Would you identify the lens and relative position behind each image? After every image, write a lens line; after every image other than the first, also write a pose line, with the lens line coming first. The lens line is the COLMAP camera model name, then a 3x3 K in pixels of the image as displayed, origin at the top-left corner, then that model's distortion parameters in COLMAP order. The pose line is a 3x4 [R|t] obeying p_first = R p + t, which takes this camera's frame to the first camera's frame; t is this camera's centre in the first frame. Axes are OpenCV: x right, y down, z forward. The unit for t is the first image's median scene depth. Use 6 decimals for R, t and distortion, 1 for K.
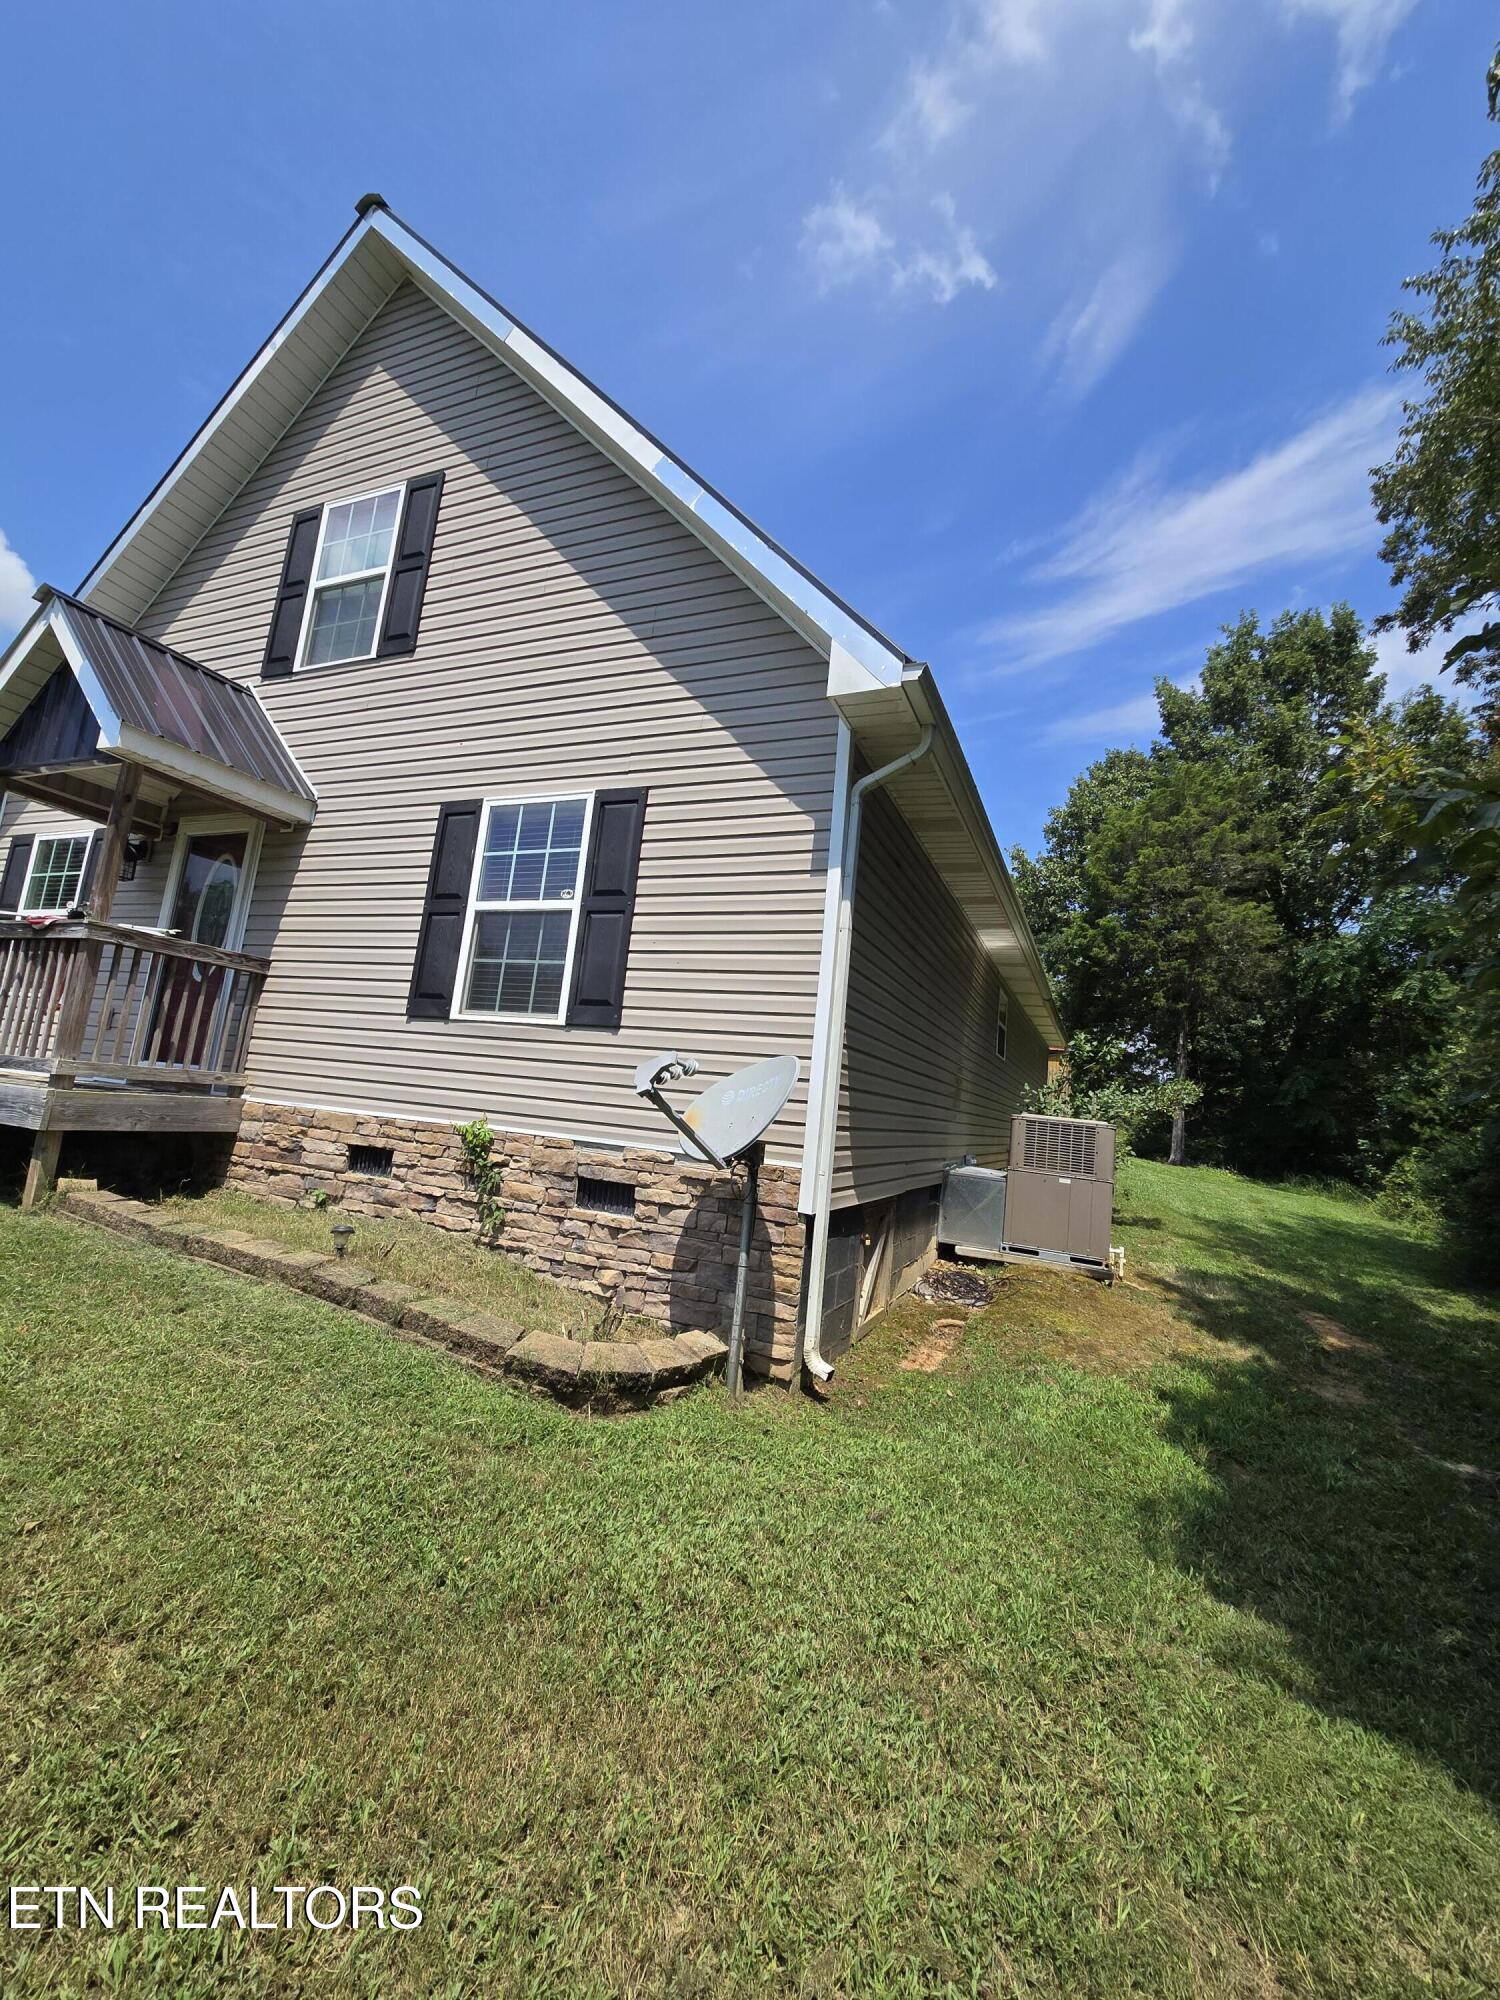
lens RADIAL K [[821.6, 0, 767.3], [0, 821.6, 985.9], [0, 0, 1]] dist [0.000876, -0.000616]
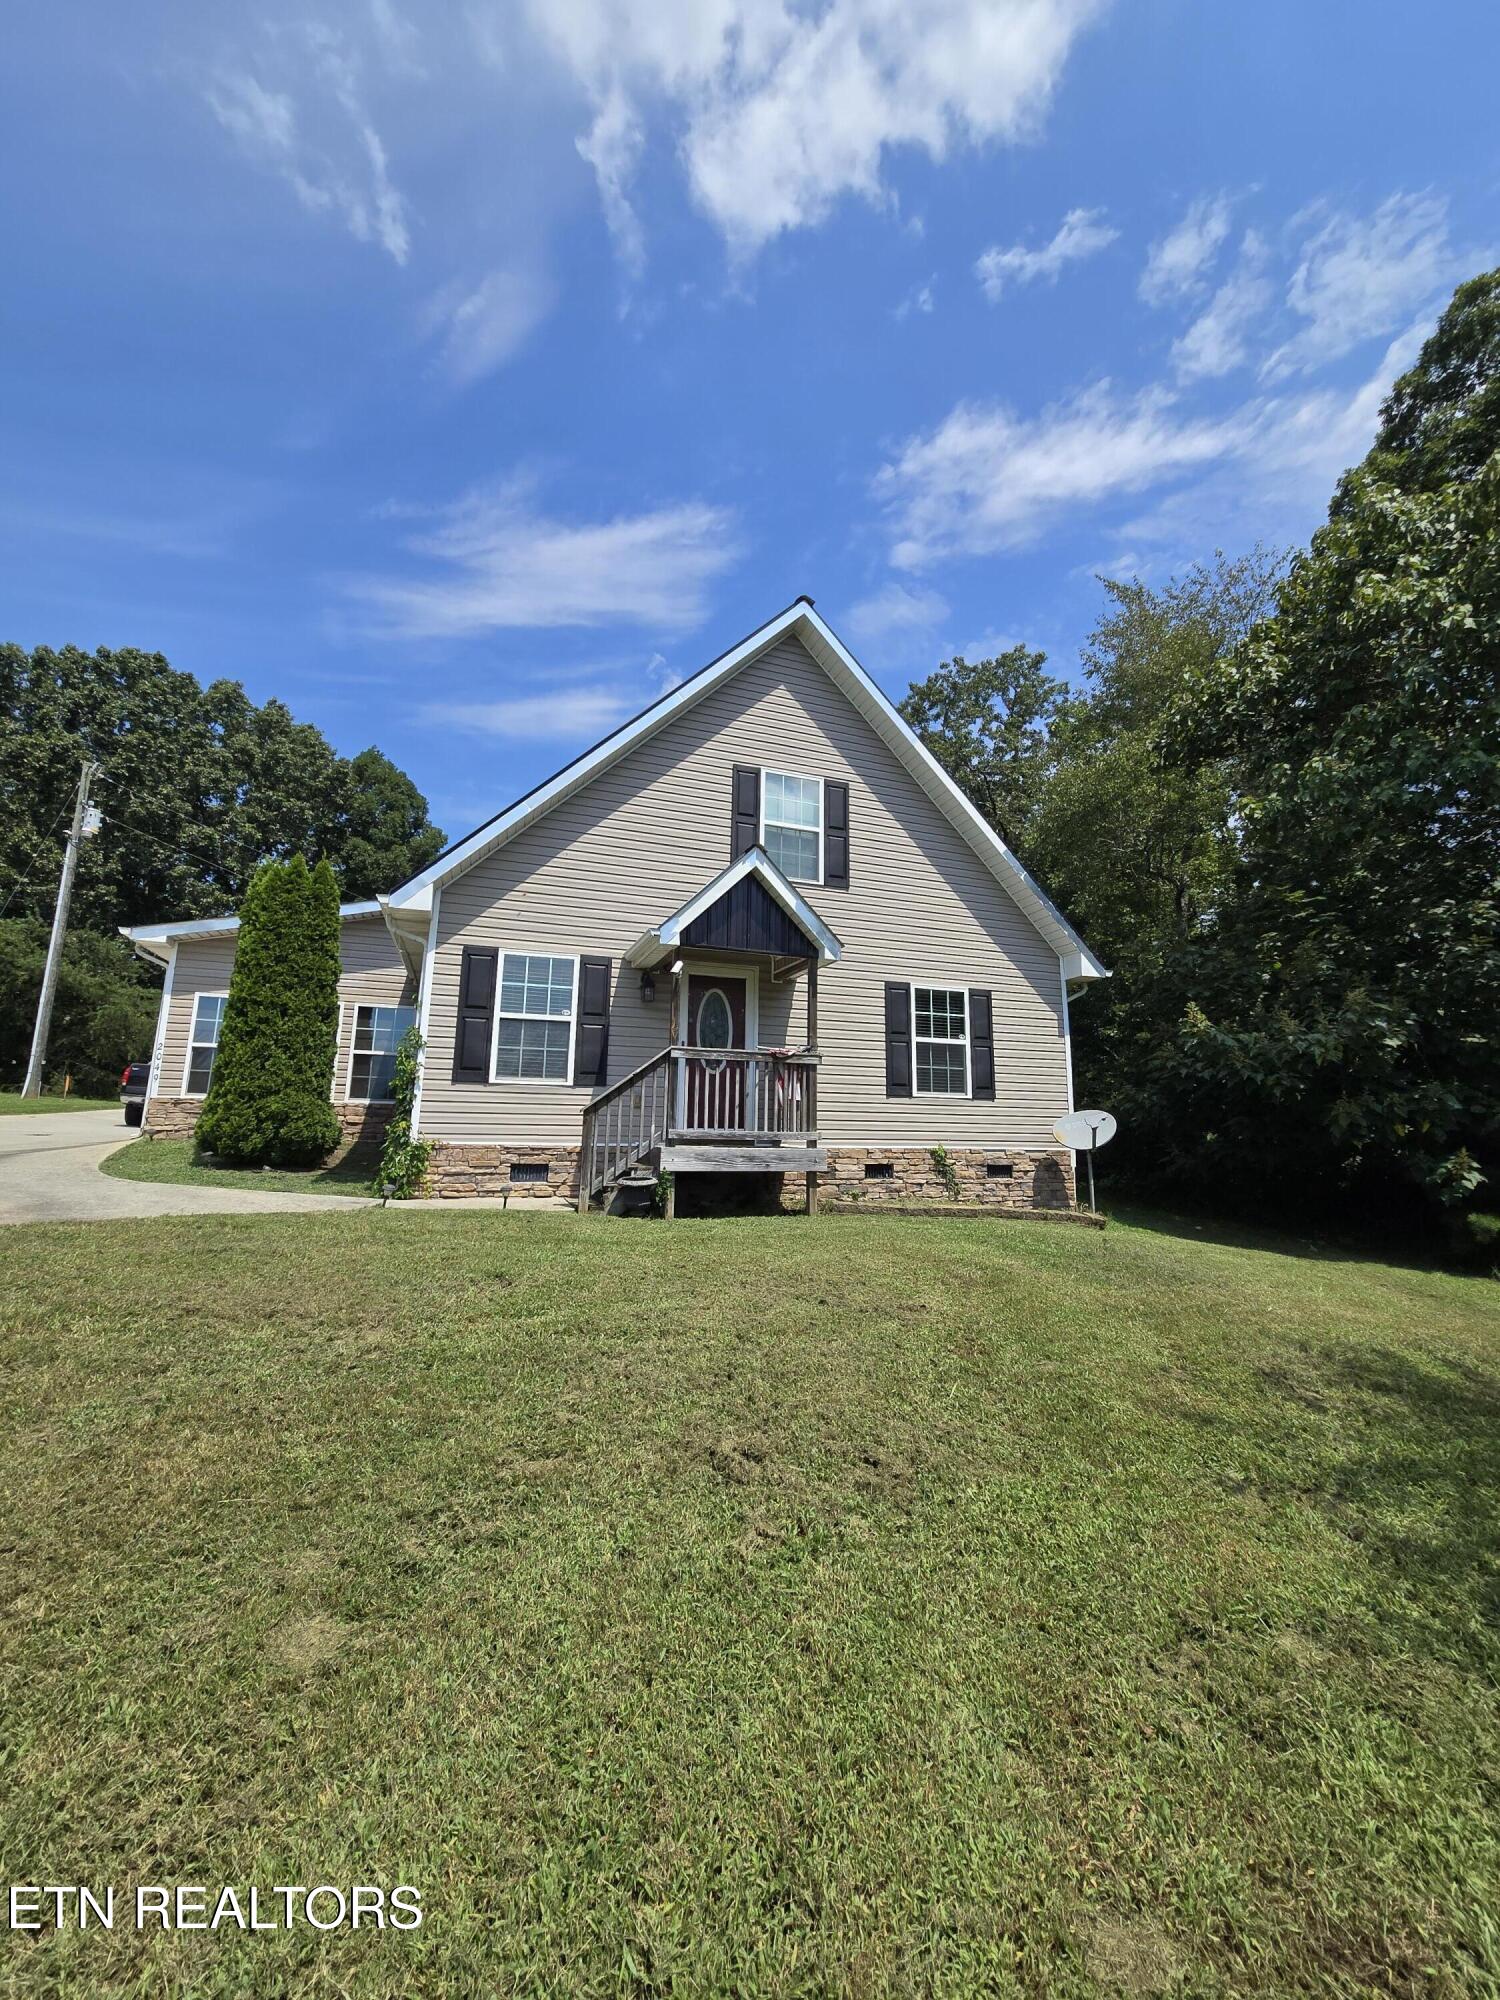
lens RADIAL K [[821.6, 0, 767.3], [0, 821.6, 985.9], [0, 0, 1]] dist [0.000876, -0.000616]
pose [[0.732019, 0.043154, 0.679916, -2.051959], [-0.046995, 0.998813, -0.012797, -0.189267], [-0.679662, -0.022585, 0.733178, -0.229374]]
